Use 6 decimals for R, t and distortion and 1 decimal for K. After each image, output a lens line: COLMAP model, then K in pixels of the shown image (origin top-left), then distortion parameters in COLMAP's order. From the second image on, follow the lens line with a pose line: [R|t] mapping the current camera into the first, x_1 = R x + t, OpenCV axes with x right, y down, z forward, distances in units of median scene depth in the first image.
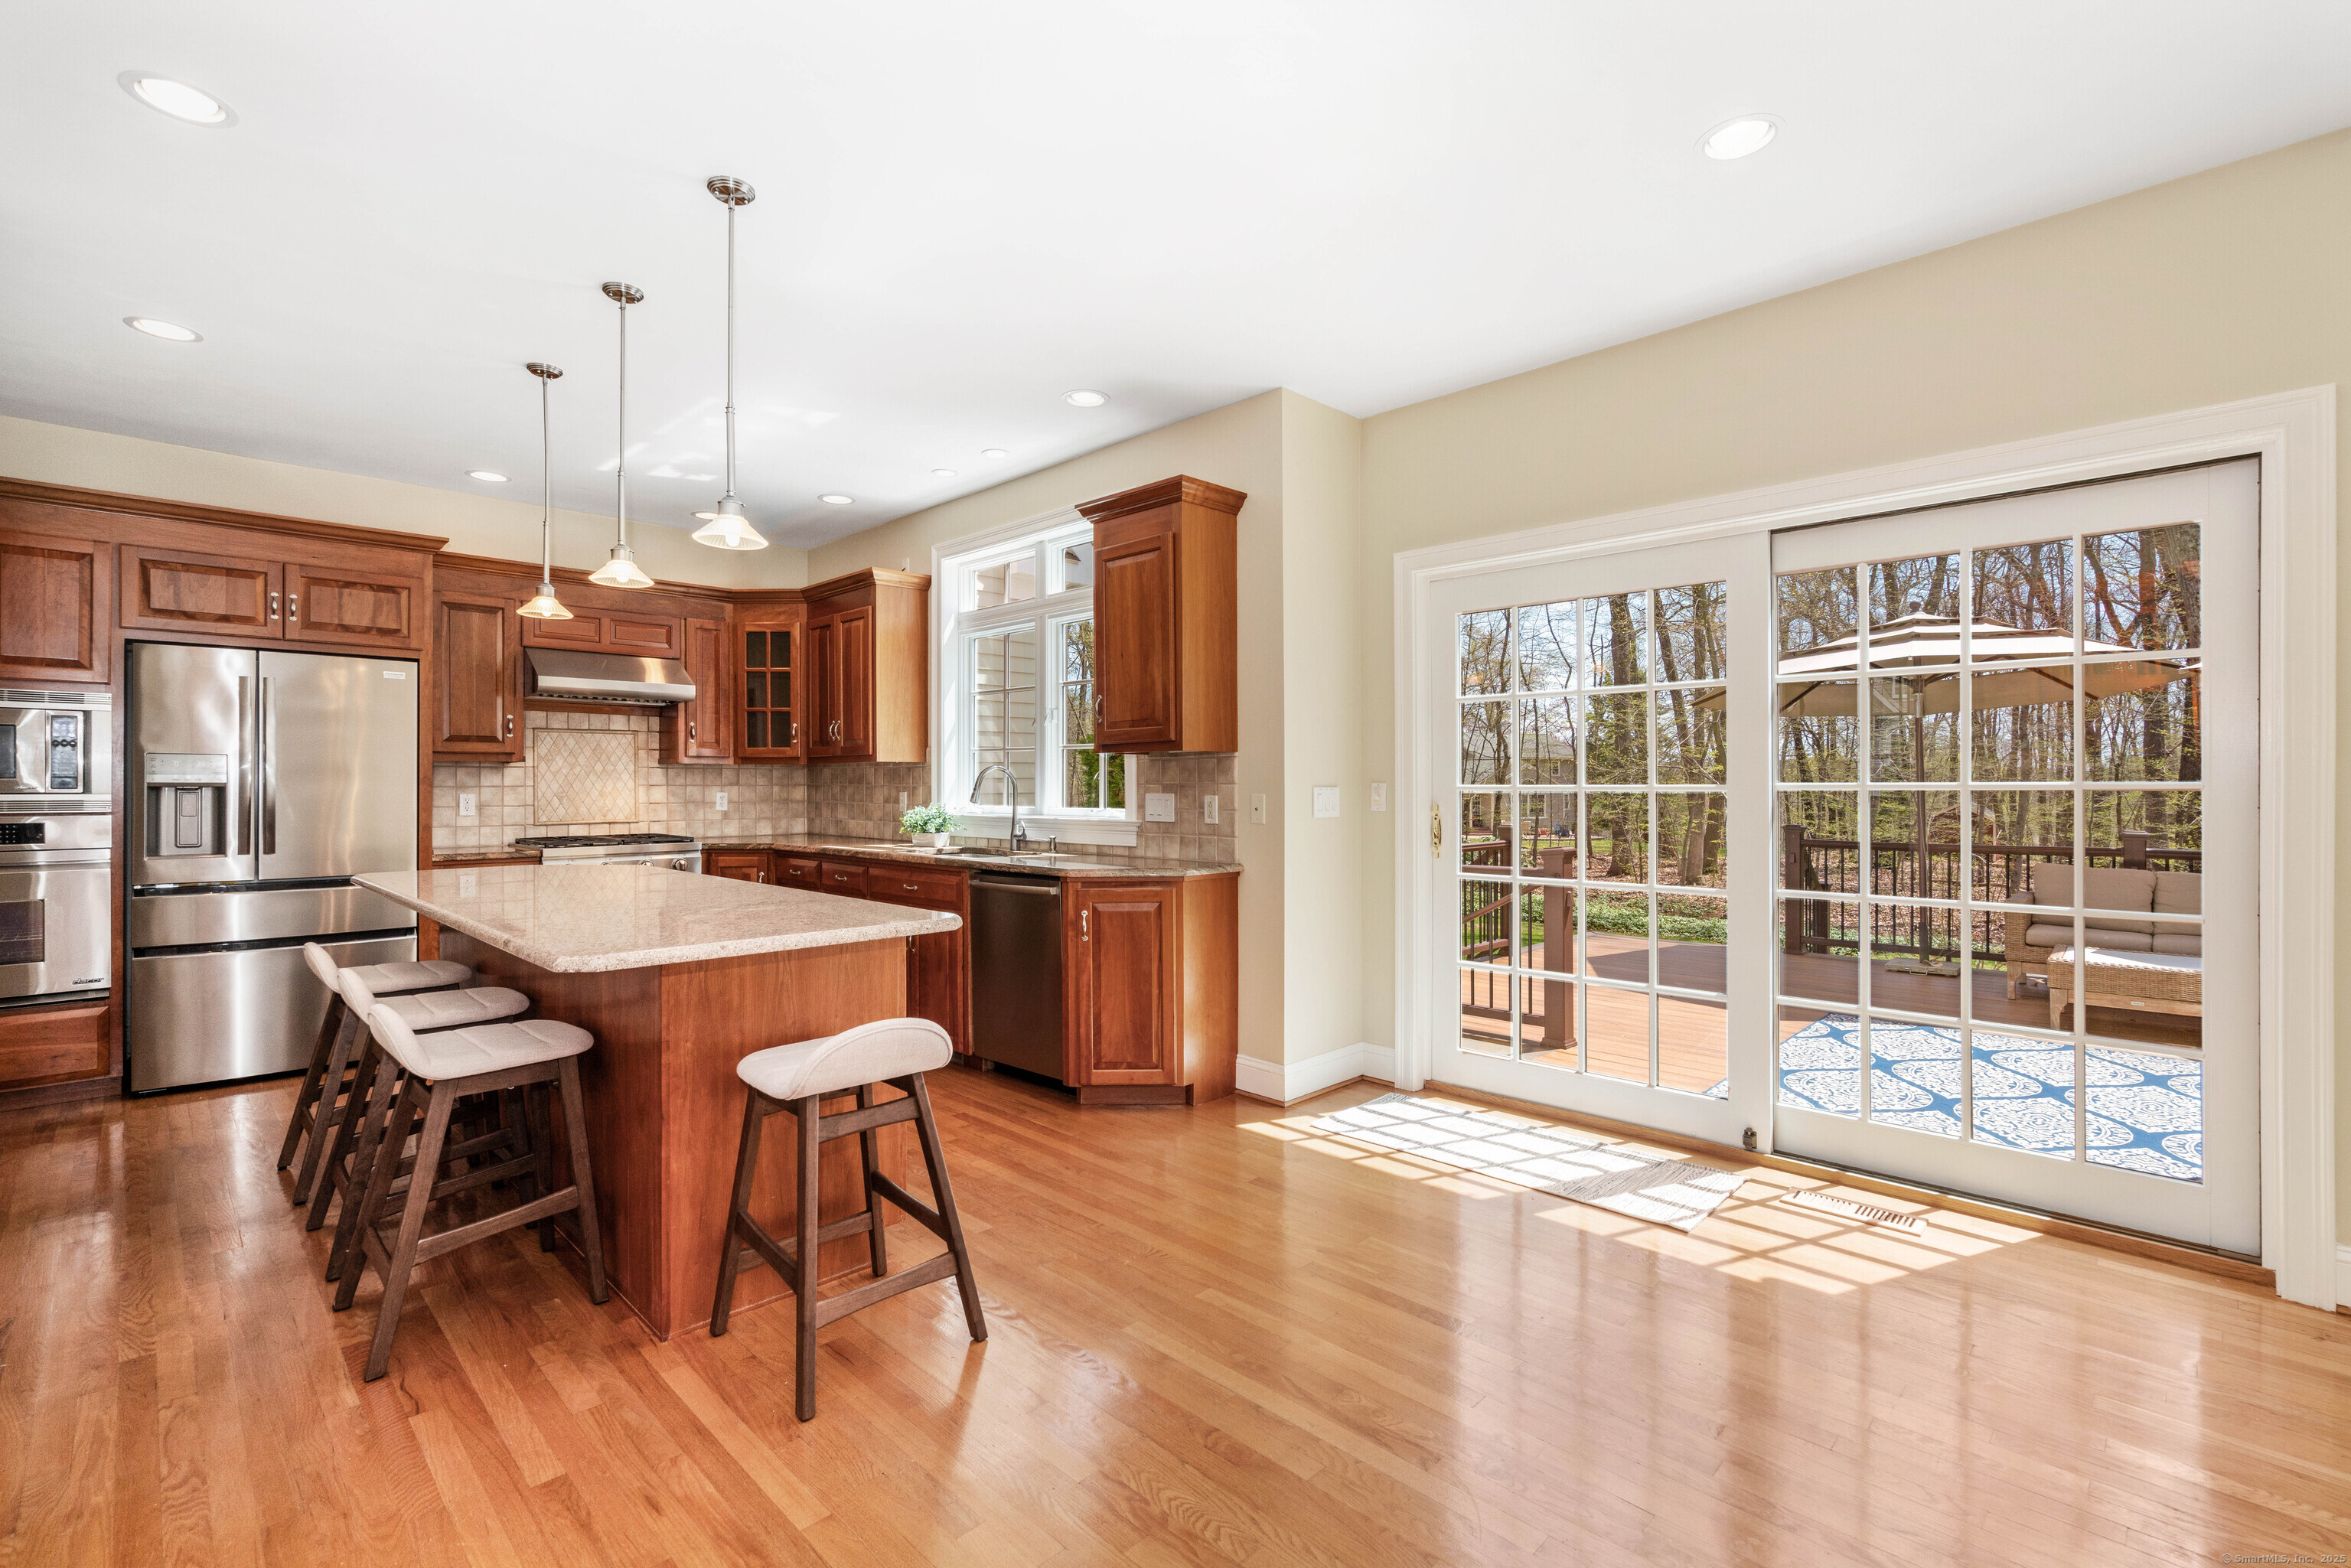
lens RADIAL K [[1061.7, 0, 1175.3], [0, 1061.7, 778.6], [0, 0, 1]] dist [-0.009531, 0.003504]
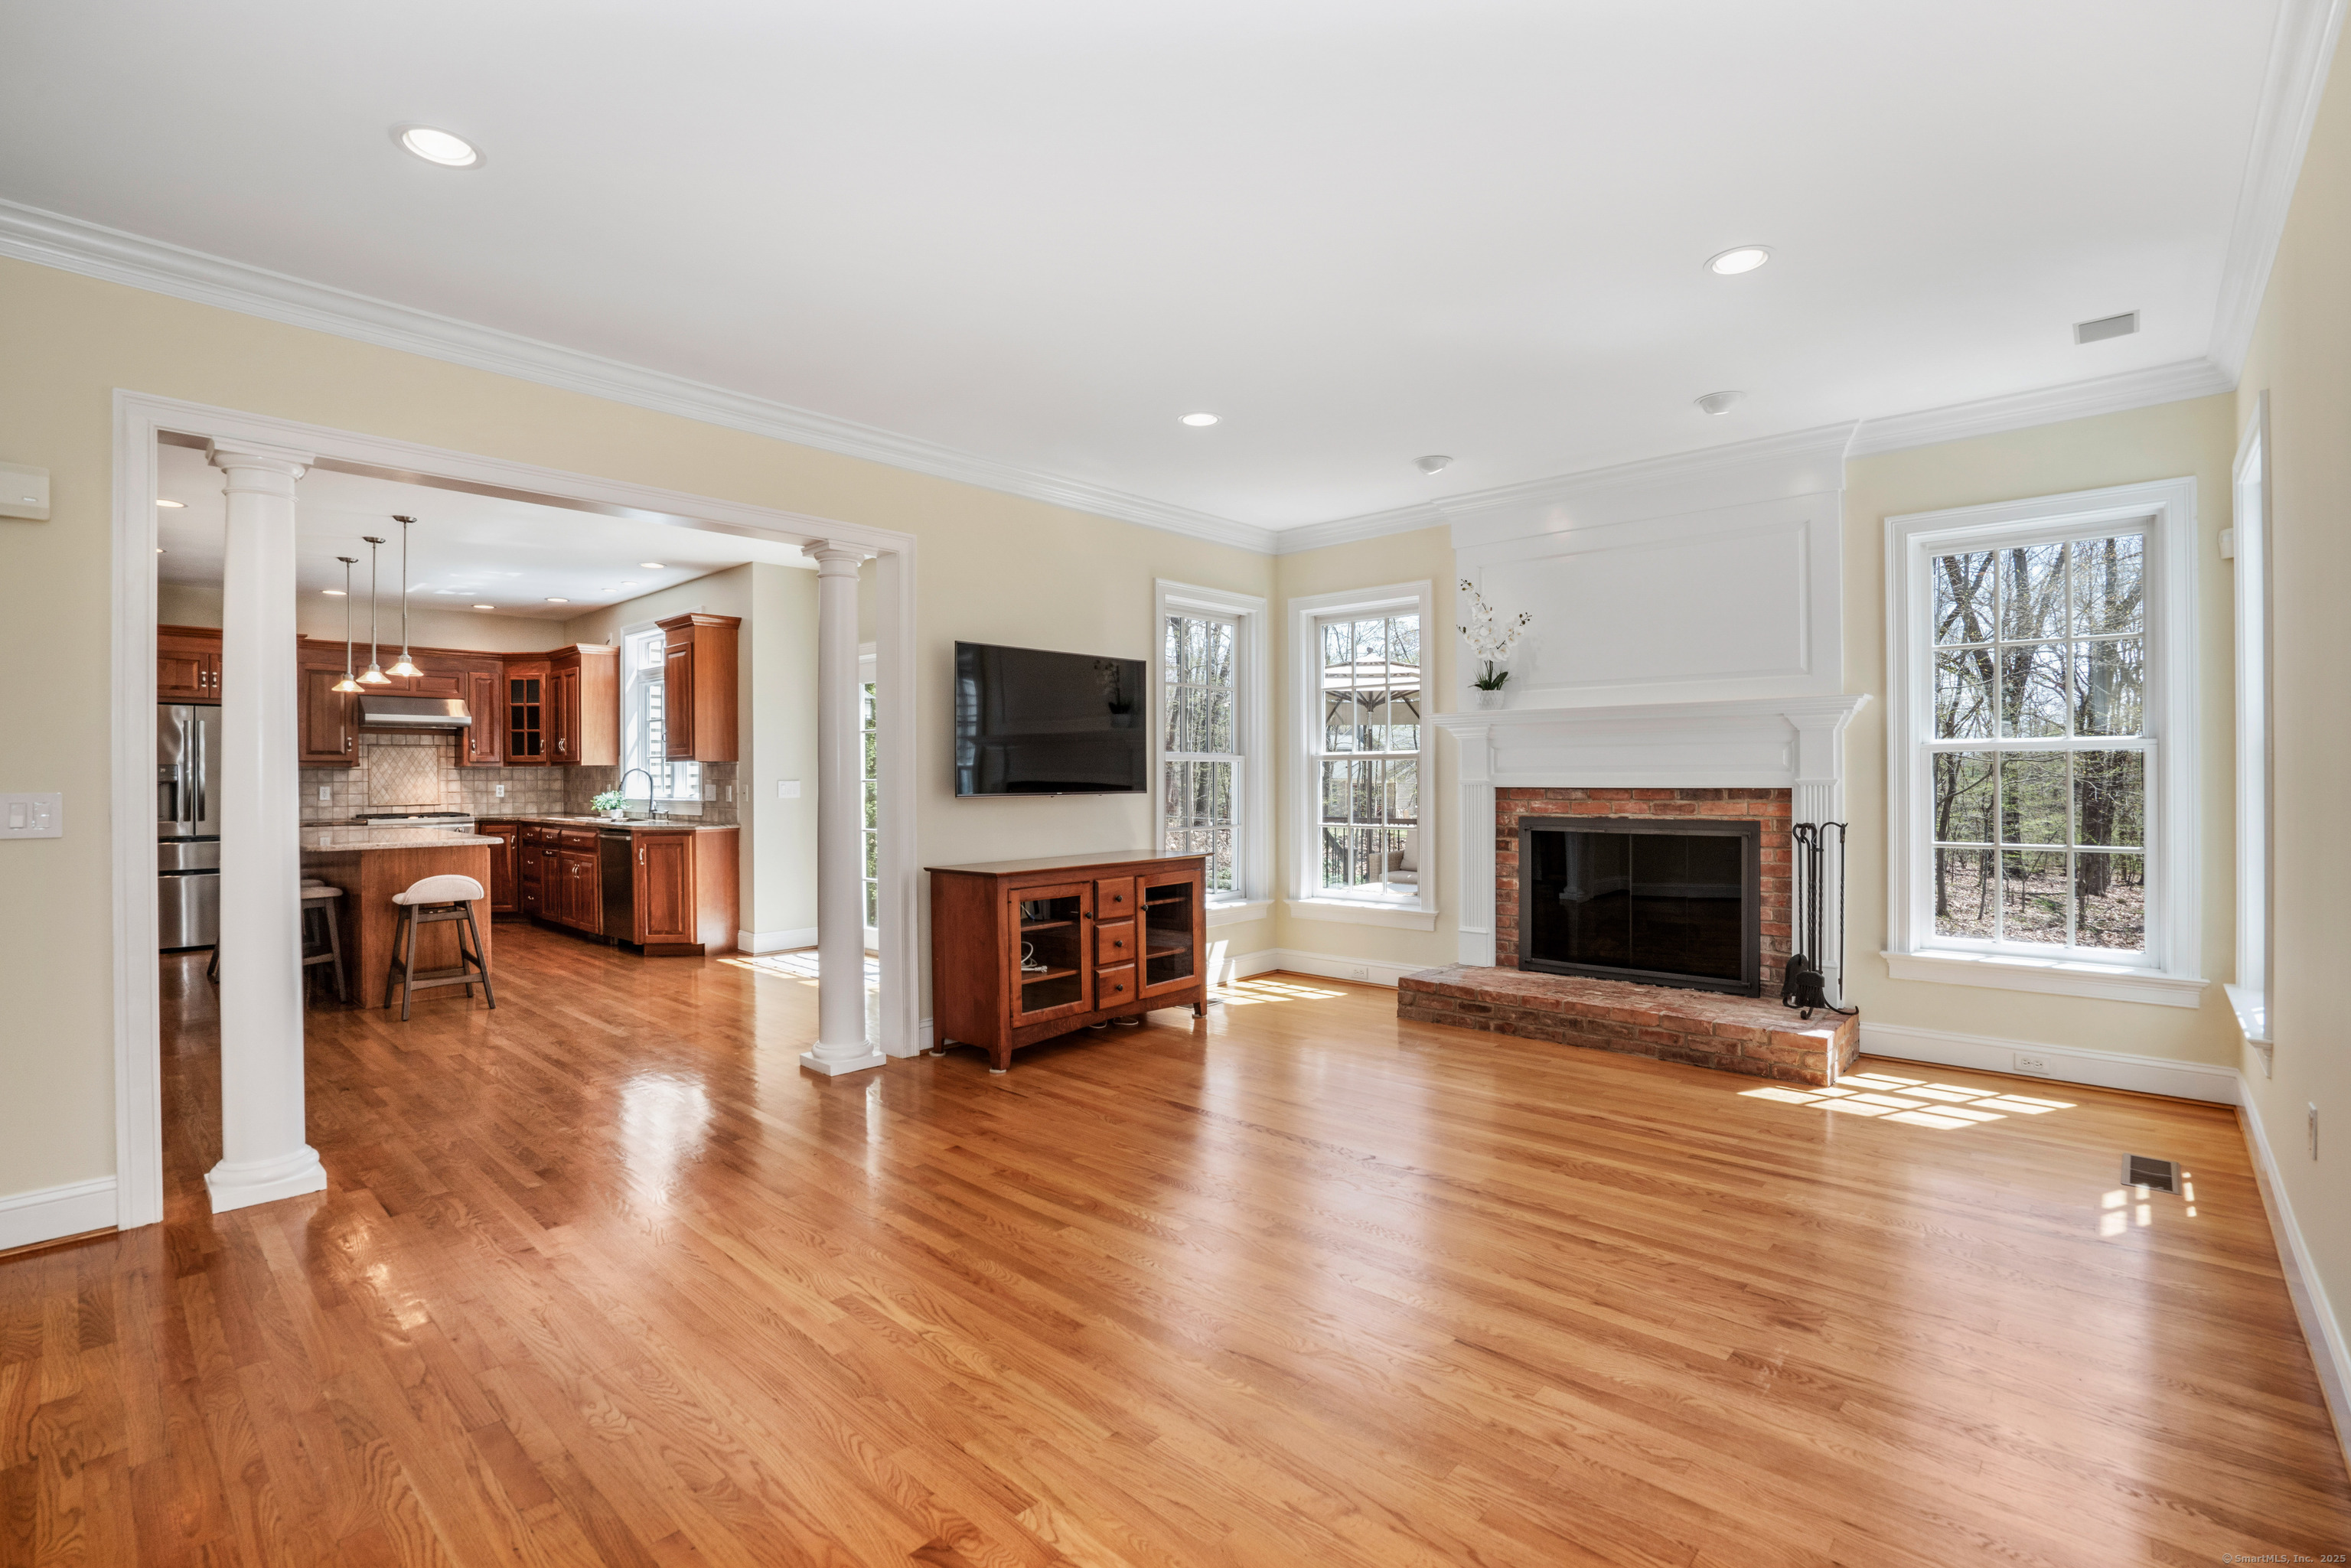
lens RADIAL K [[1061.7, 0, 1102.0], [0, 1061.7, 773.6], [0, 0, 1]] dist [-0.009531, 0.003504]
pose [[0.999991, -0.003672, -0.002269, 0.665452], [0.003682, 0.999983, 0.004622, -0.010568], [0.002252, -0.004630, 0.999987, -0.777881]]
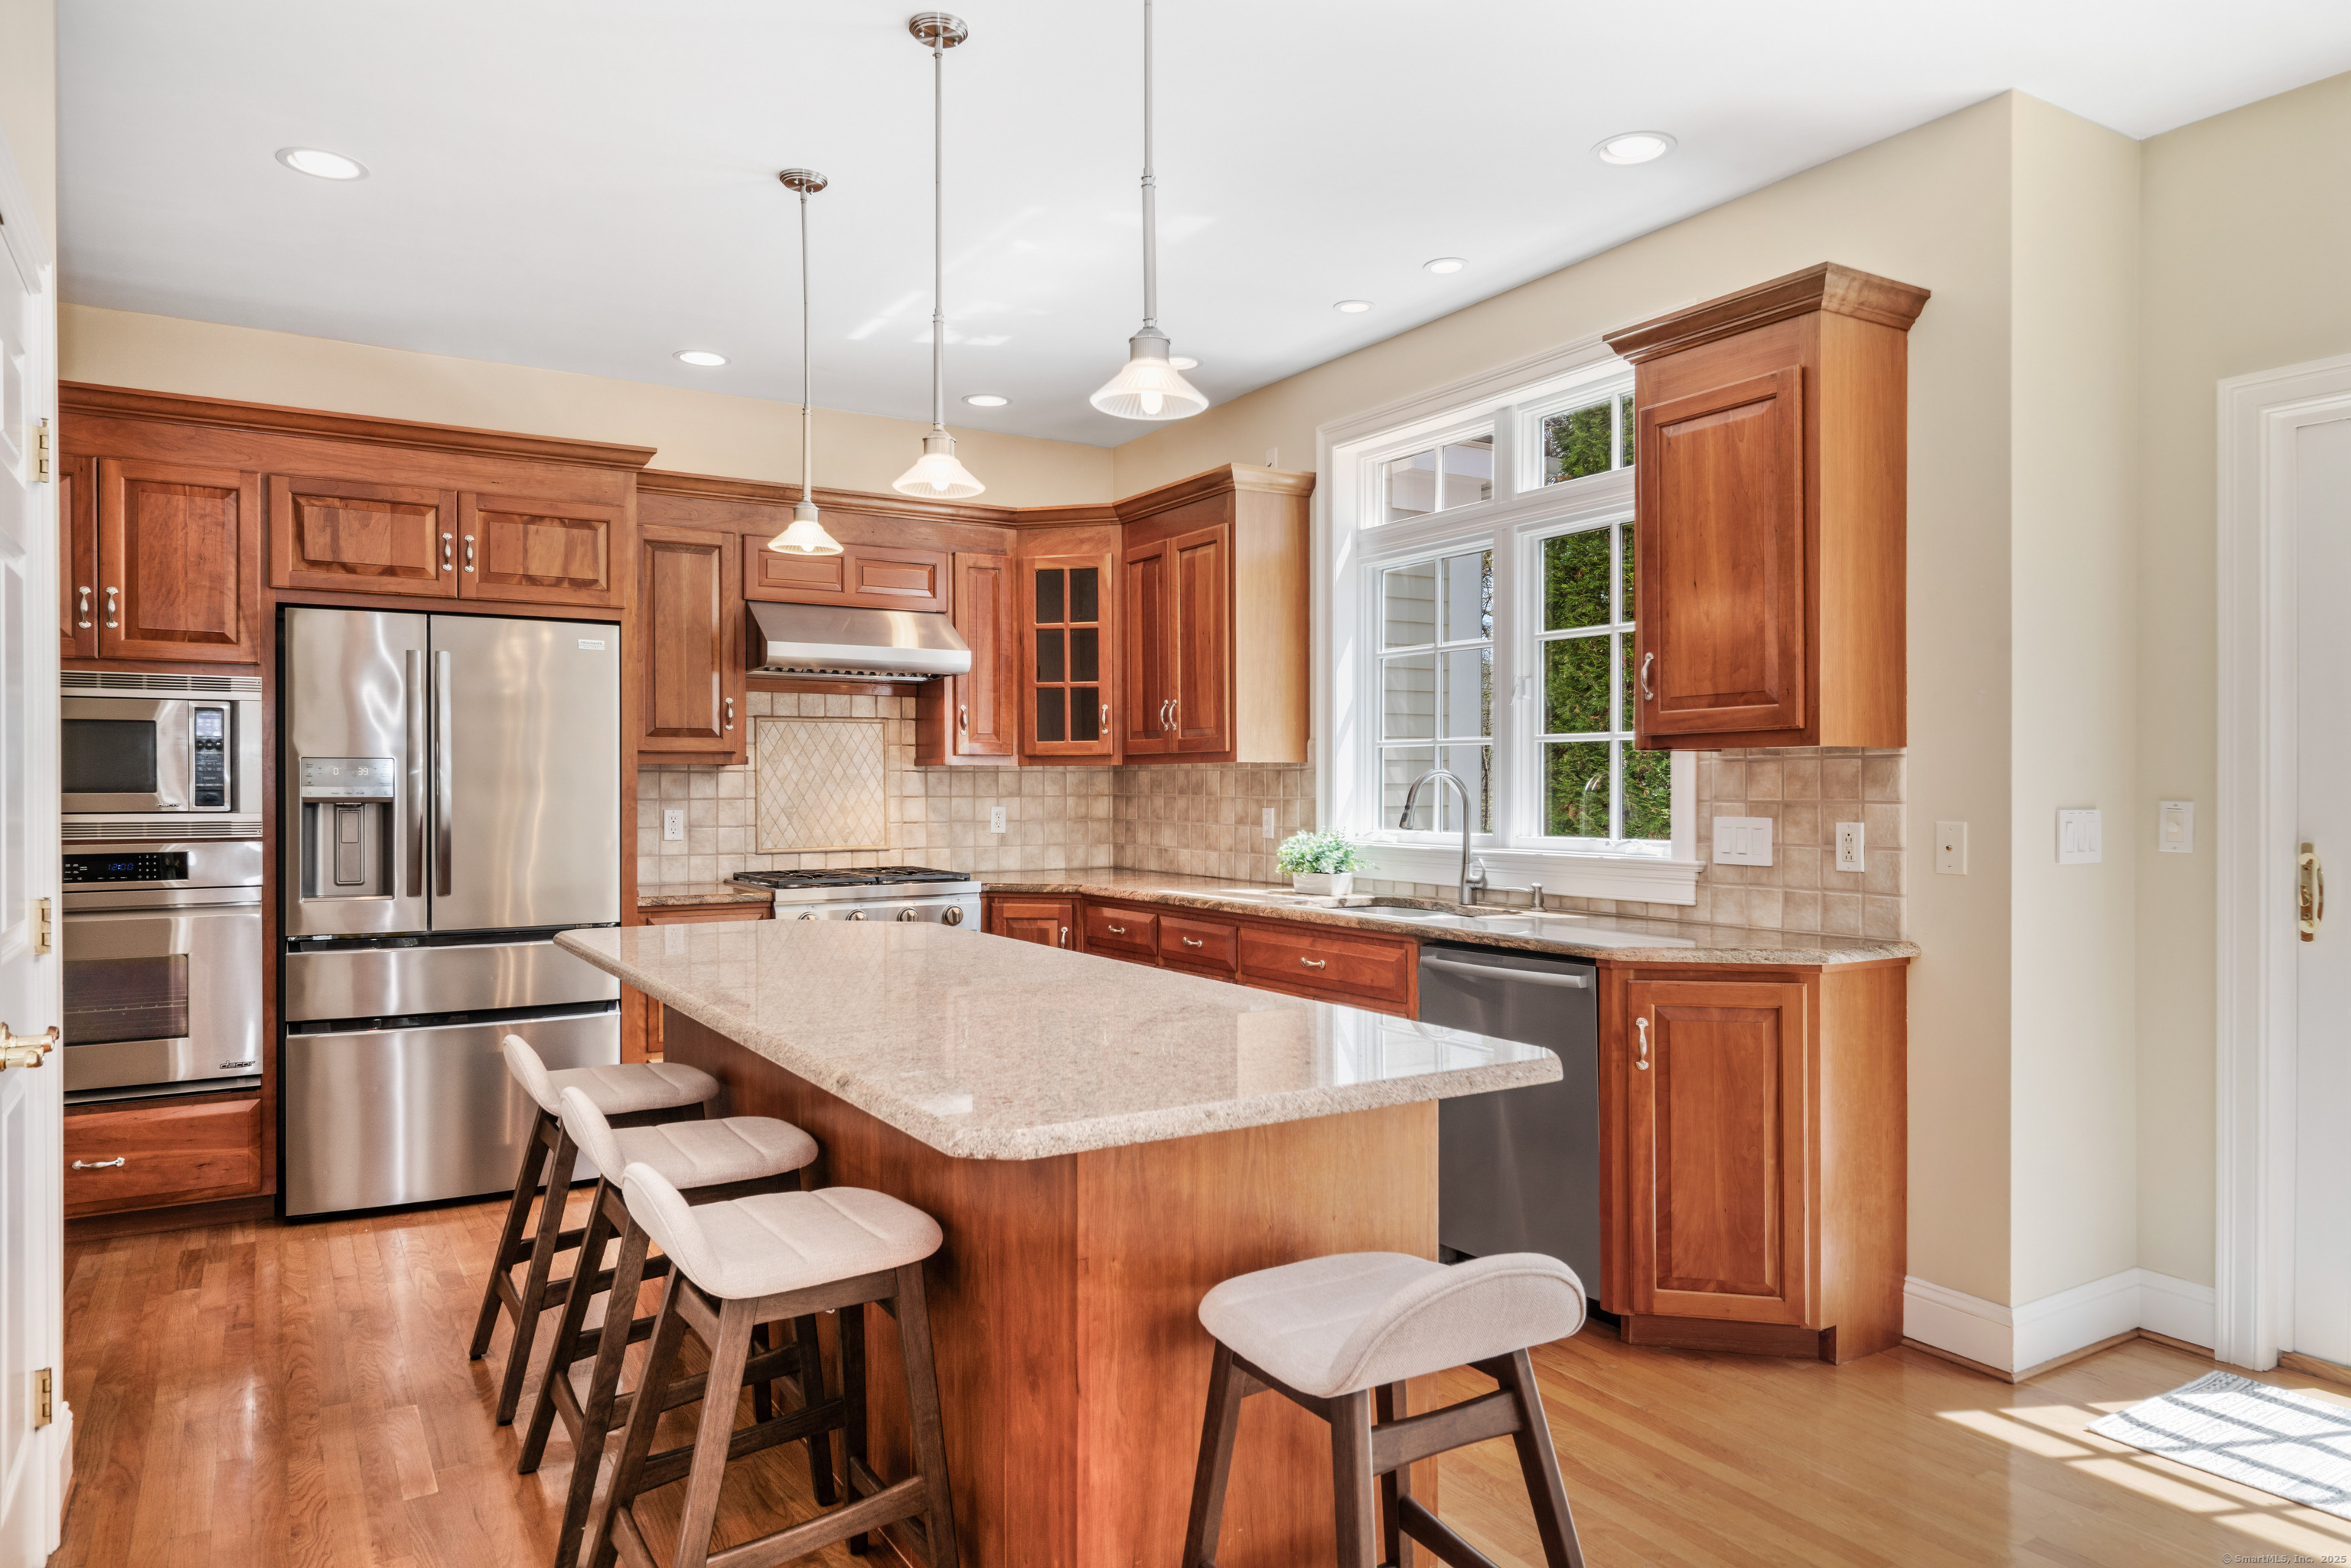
lens RADIAL K [[1522.4, 0, 1171.8], [0, 1522.4, 786.2], [0, 0, 1]] dist [0.014715, -0.008180]
pose [[0.971051, 0.000088, -0.238873, -0.127862], [0.001540, 0.999977, 0.006629, -0.009920], [0.238868, -0.006805, 0.971028, 0.108069]]
